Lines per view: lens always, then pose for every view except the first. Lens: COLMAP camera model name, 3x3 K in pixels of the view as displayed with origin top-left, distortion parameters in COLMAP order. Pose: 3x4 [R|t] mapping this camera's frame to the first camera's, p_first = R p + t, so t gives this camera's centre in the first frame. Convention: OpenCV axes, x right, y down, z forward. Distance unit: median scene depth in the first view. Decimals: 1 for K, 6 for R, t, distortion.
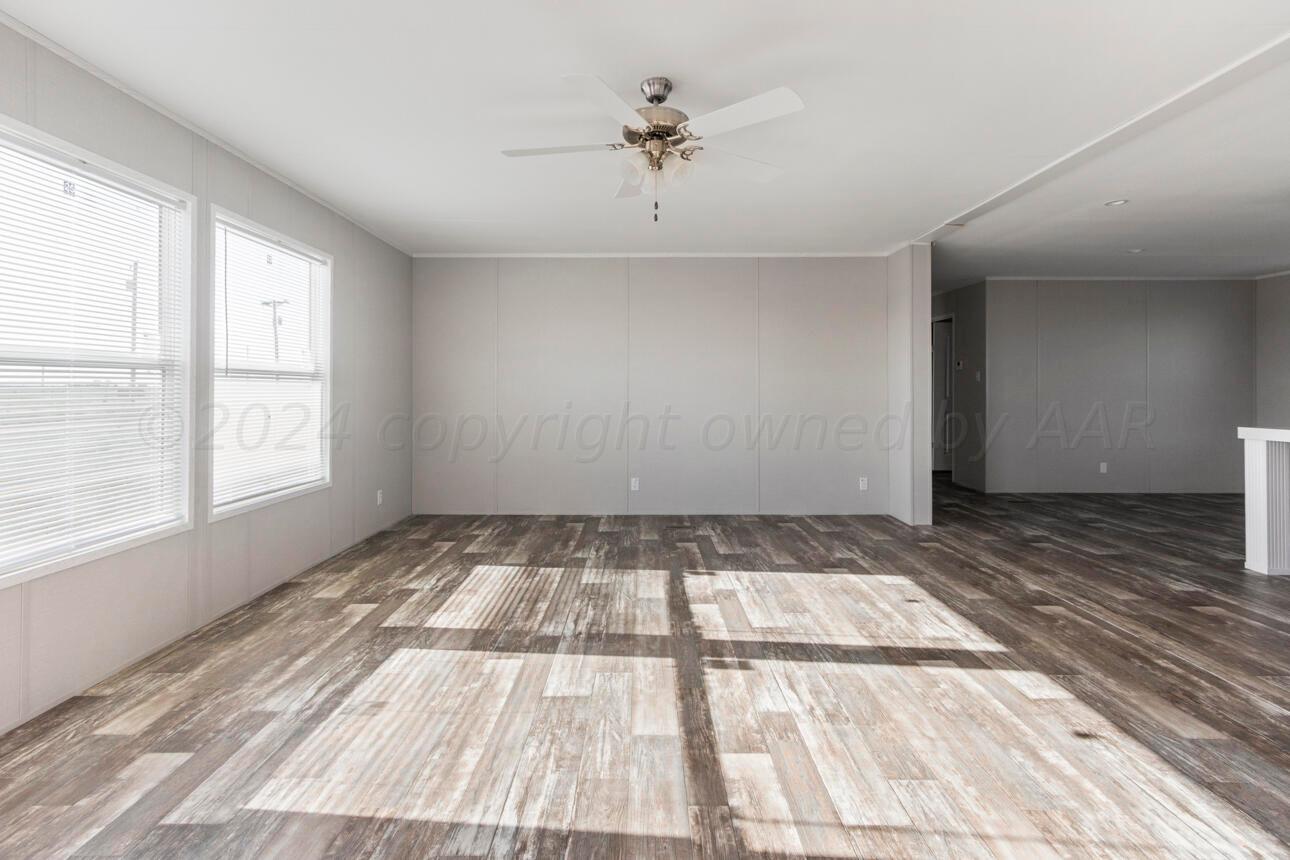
lens RADIAL K [[611.1, 0, 652.3], [0, 611.1, 380.2], [0, 0, 1]] dist [0.028997, -0.000677]
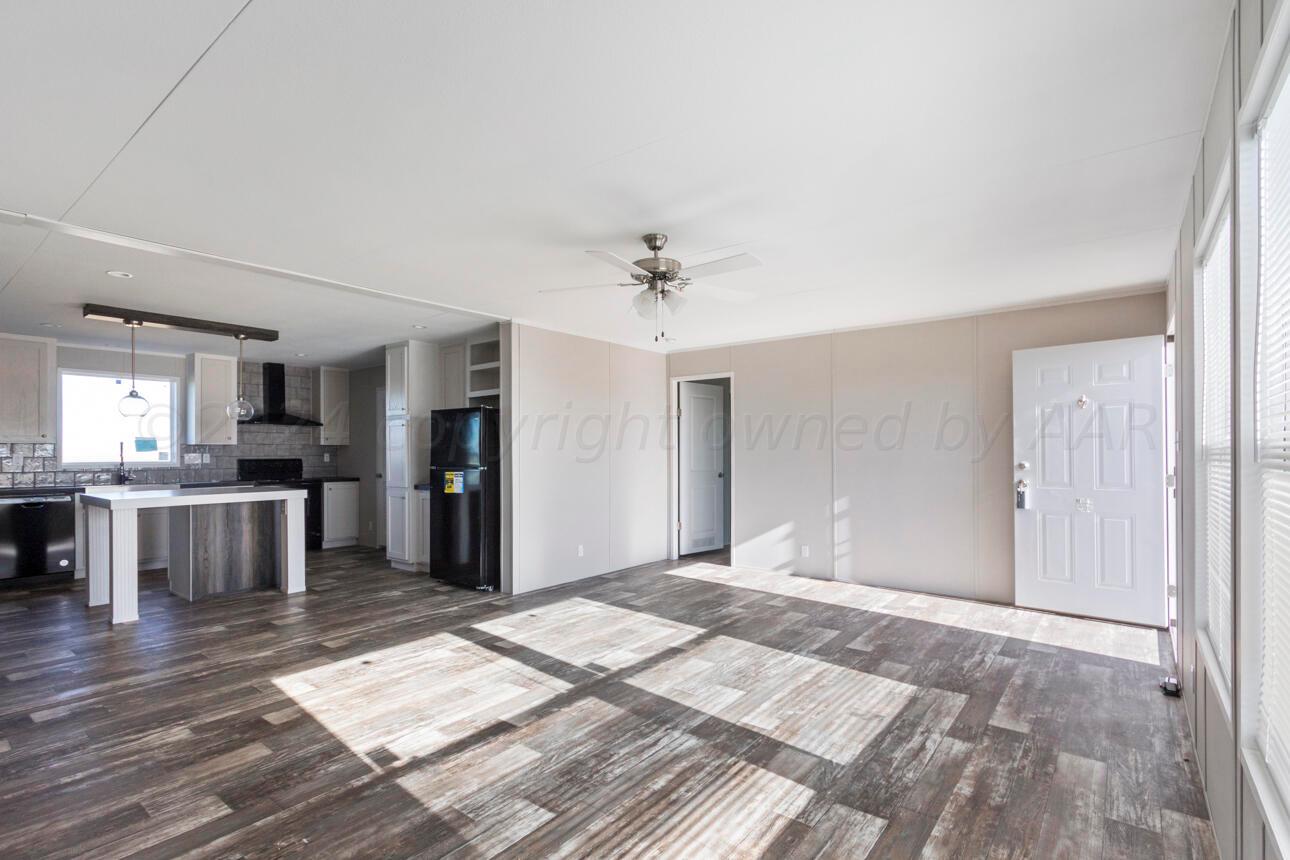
lens RADIAL K [[605.1, 0, 640.0], [0, 605.1, 453.7], [0, 0, 1]] dist [0.000357, -0.000676]
pose [[-0.770519, 0.003107, 0.637410, -0.735877], [-0.005165, 0.999925, -0.011118, -0.001046], [-0.637397, -0.011859, -0.770445, 1.894215]]
